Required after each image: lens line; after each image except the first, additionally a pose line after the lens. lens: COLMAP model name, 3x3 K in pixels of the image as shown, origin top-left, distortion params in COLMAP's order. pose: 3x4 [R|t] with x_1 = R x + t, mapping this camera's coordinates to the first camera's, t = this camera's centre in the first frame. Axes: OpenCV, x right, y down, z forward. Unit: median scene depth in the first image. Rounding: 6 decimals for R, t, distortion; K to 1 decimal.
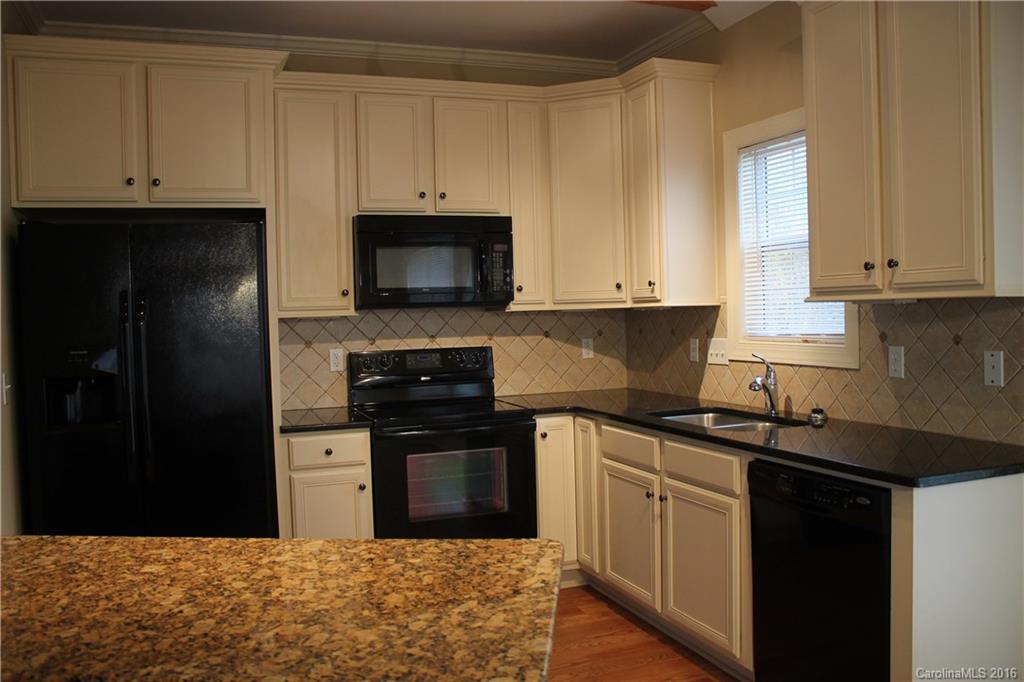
lens RADIAL K [[844.5, 0, 512.0], [0, 844.5, 341.0], [0, 0, 1]] dist [-0.116421, 0.002852]
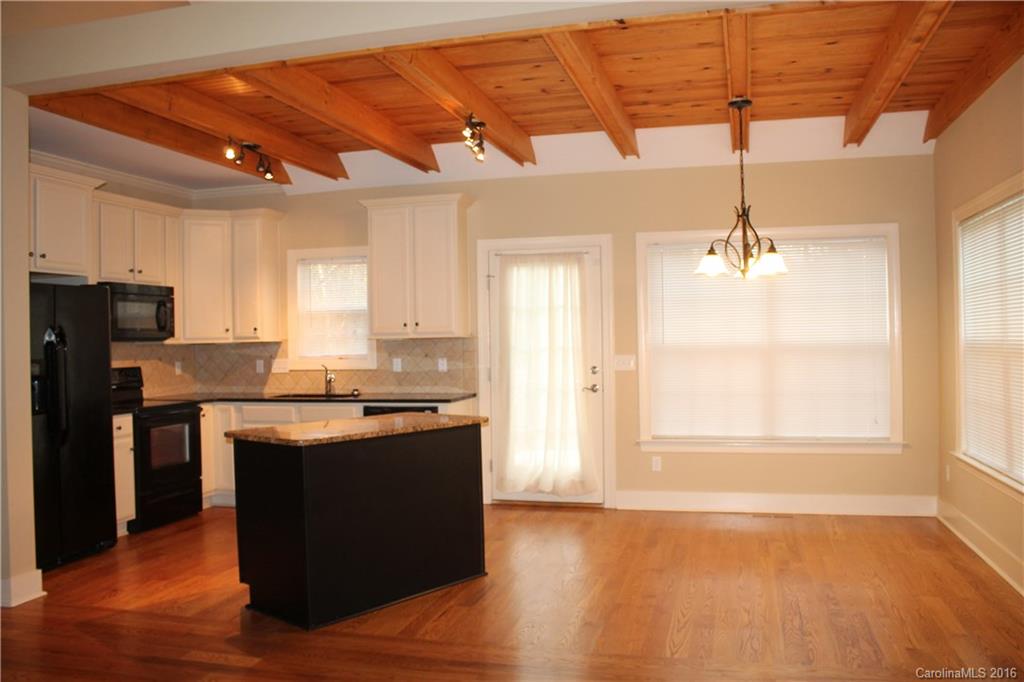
lens RADIAL K [[844.5, 0, 512.0], [0, 844.5, 341.0], [0, 0, 1]] dist [-0.116421, 0.002852]
pose [[0.580597, 0.014124, 0.814068, -0.971033], [0.031471, 0.998713, -0.039773, 0.046805], [-0.813582, 0.048712, 0.579406, -0.499642]]
